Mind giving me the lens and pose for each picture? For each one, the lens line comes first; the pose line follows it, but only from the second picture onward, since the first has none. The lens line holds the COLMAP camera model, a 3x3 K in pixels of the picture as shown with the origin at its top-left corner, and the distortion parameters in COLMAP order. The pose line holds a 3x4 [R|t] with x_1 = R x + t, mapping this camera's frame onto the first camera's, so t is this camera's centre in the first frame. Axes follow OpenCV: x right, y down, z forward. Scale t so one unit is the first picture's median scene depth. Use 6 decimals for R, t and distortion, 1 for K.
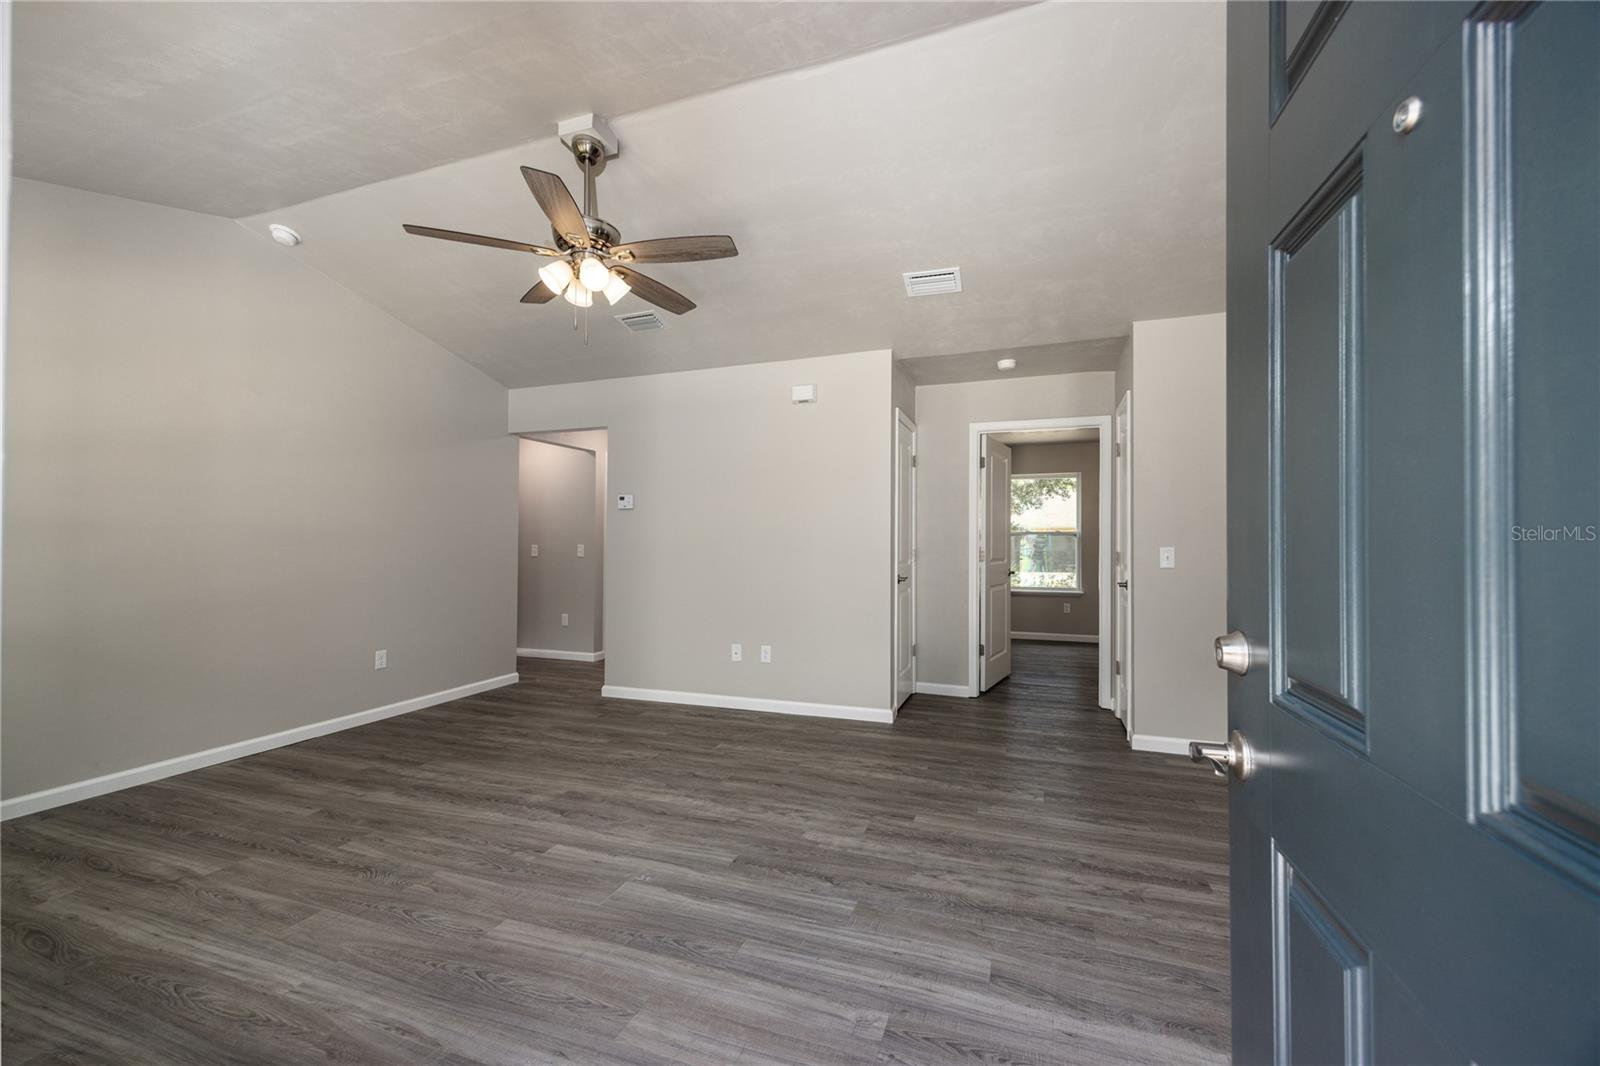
lens RADIAL K [[624.6, 0, 803.2], [0, 624.6, 537.6], [0, 0, 1]] dist [0.003647, 0.000349]
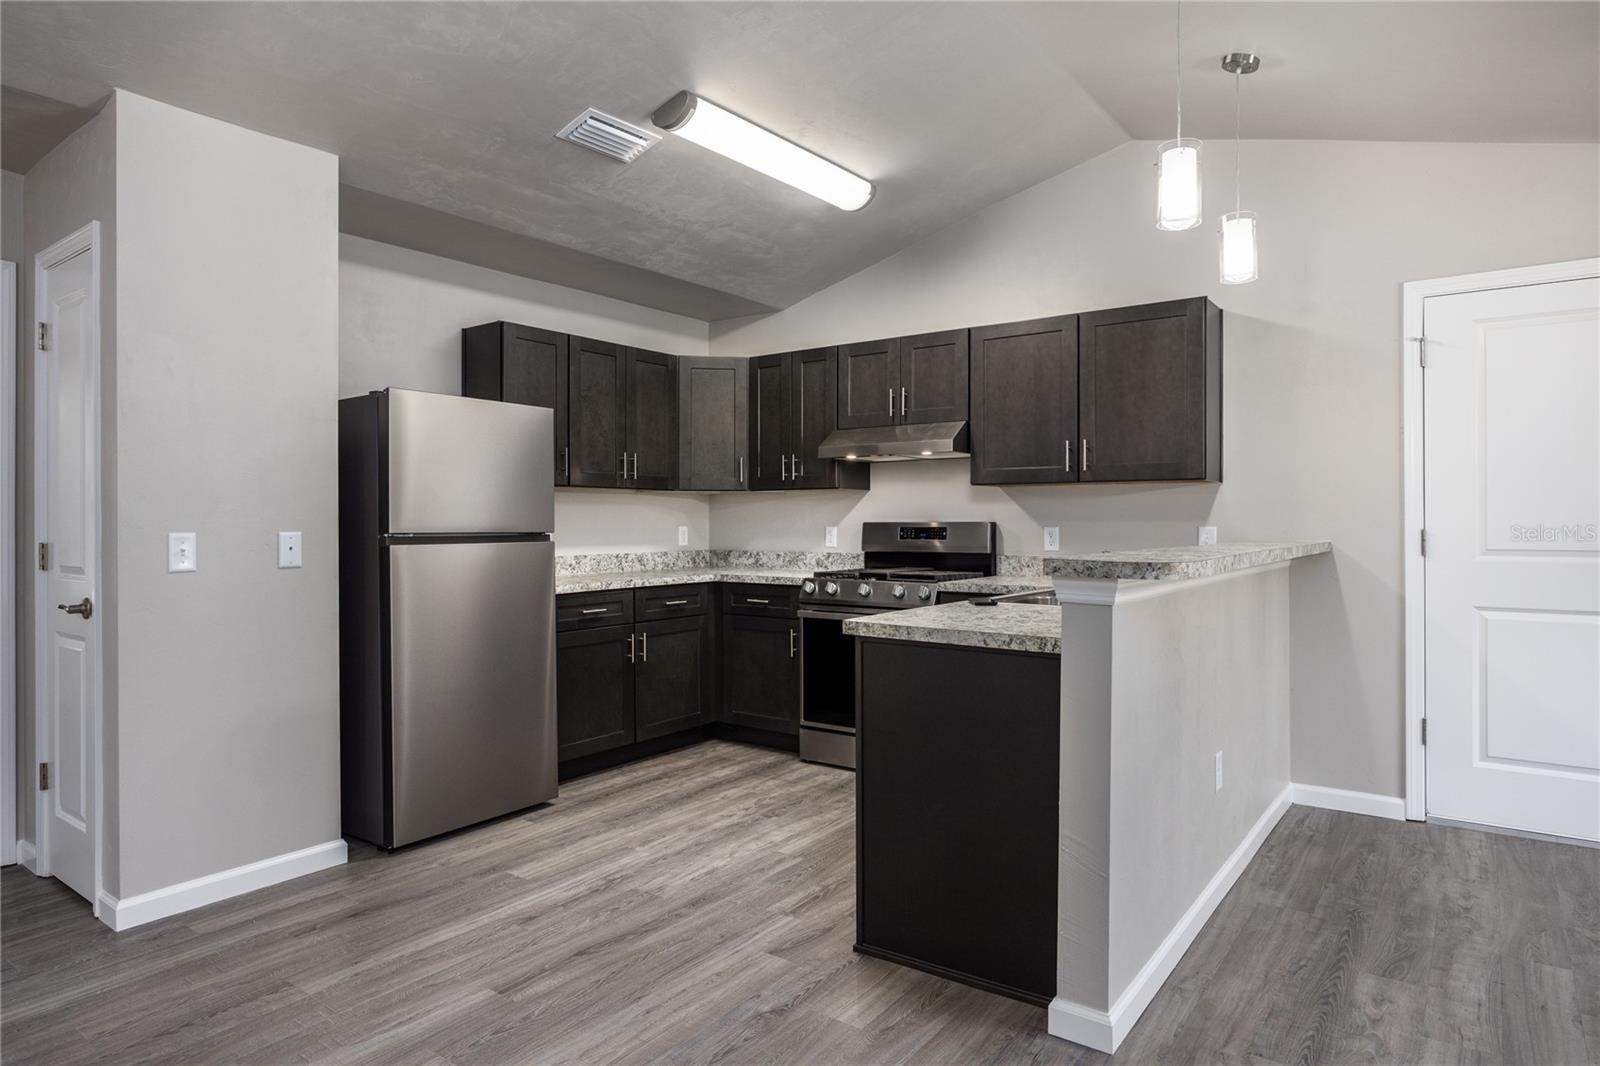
lens RADIAL K [[927.2, 0, 801.3], [0, 927.2, 518.6], [0, 0, 1]] dist [-0.005083, 0.001420]
pose [[0.288505, 0.000142, 0.957479, -0.042614], [-0.007900, 0.999966, 0.002232, -0.004496], [-0.957446, -0.008208, 0.288496, 0.321415]]
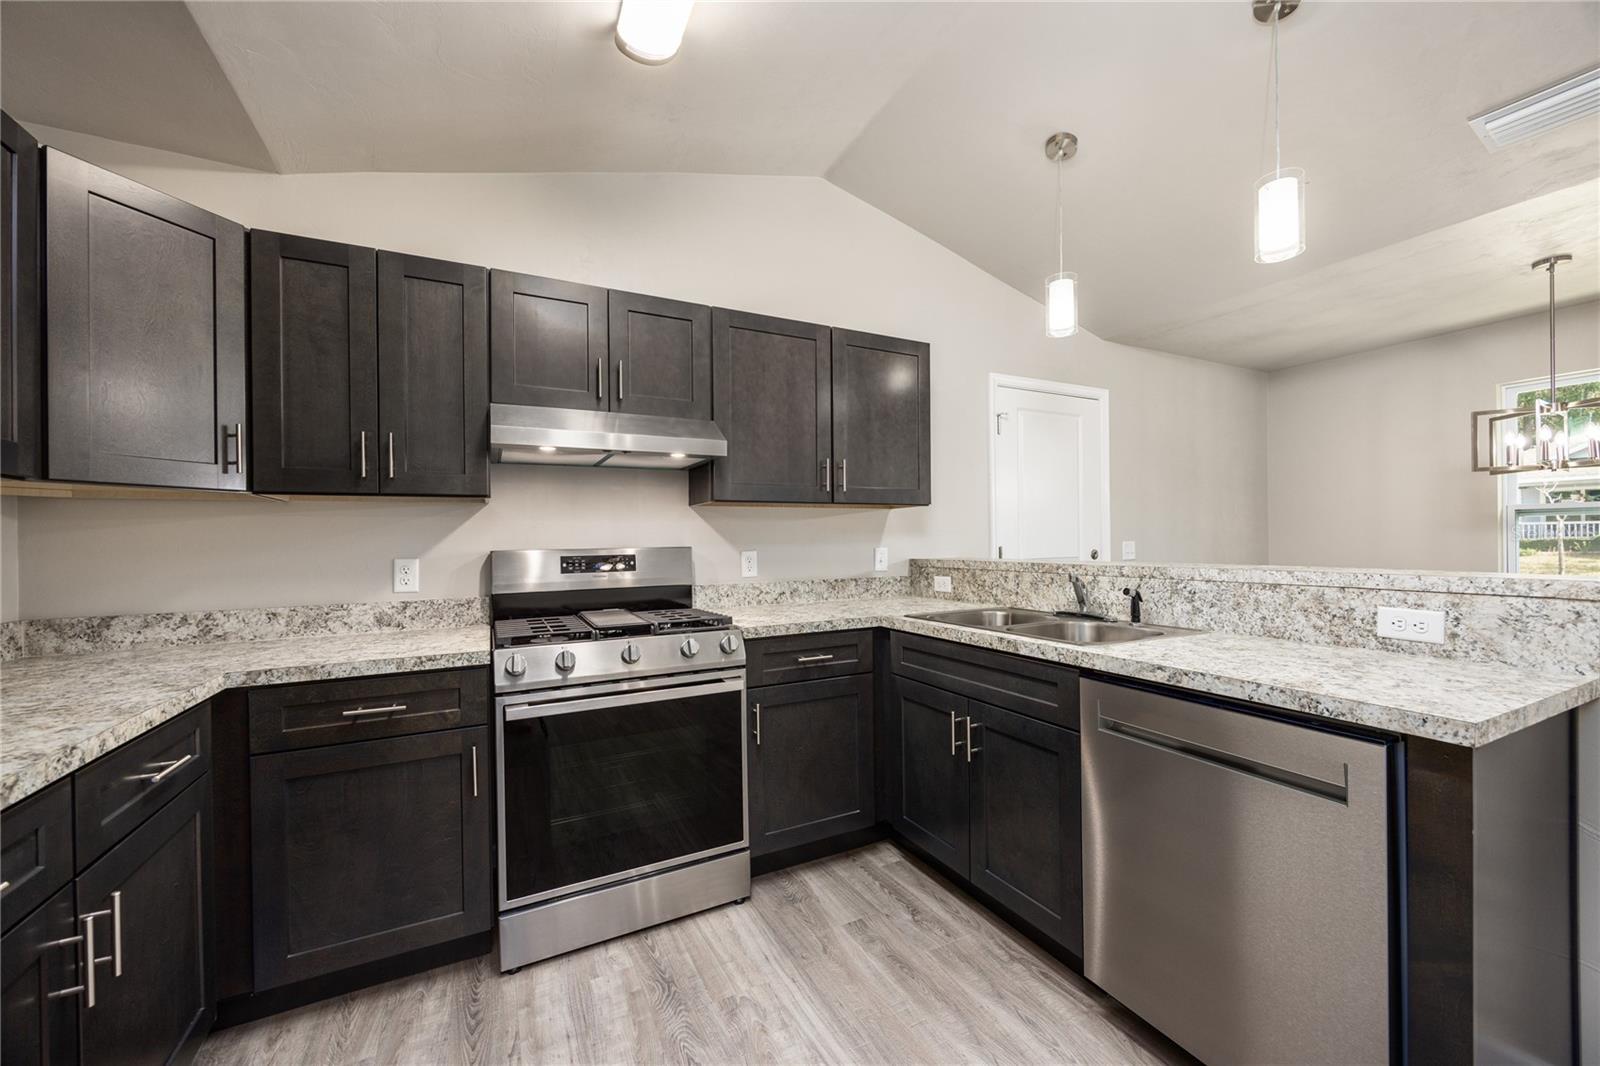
lens RADIAL K [[624.6, 0, 800.2], [0, 624.6, 536.2], [0, 0, 1]] dist [0.003647, 0.000349]
pose [[-0.733572, 0.008013, 0.679565, 0.856252], [0.002797, 0.999958, -0.008771, -0.004985], [-0.679606, -0.004534, -0.733563, 1.031074]]
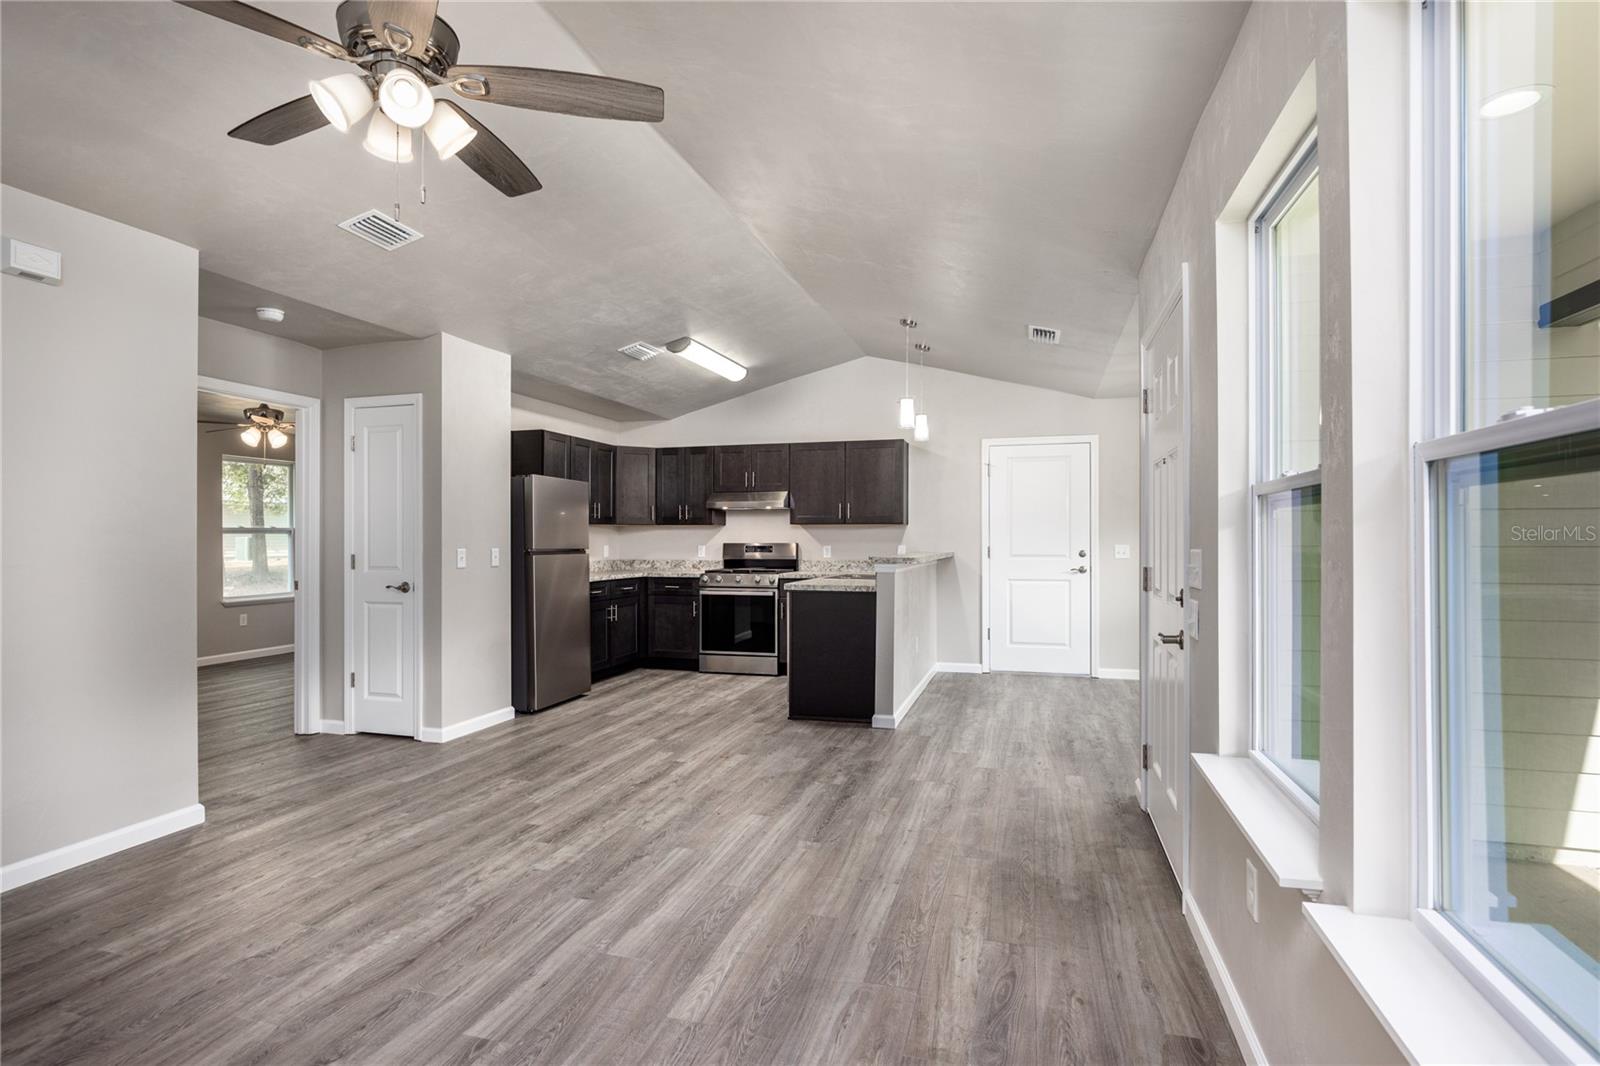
lens RADIAL K [[791.8, 0, 793.6], [0, 791.8, 537.2], [0, 0, 1]] dist [-0.010665, 0.001770]
pose [[-0.053122, 0.001636, 0.998587, -1.044951], [-0.010645, 0.999941, -0.002204, -0.011353], [-0.998531, -0.010748, -0.053102, 0.619997]]
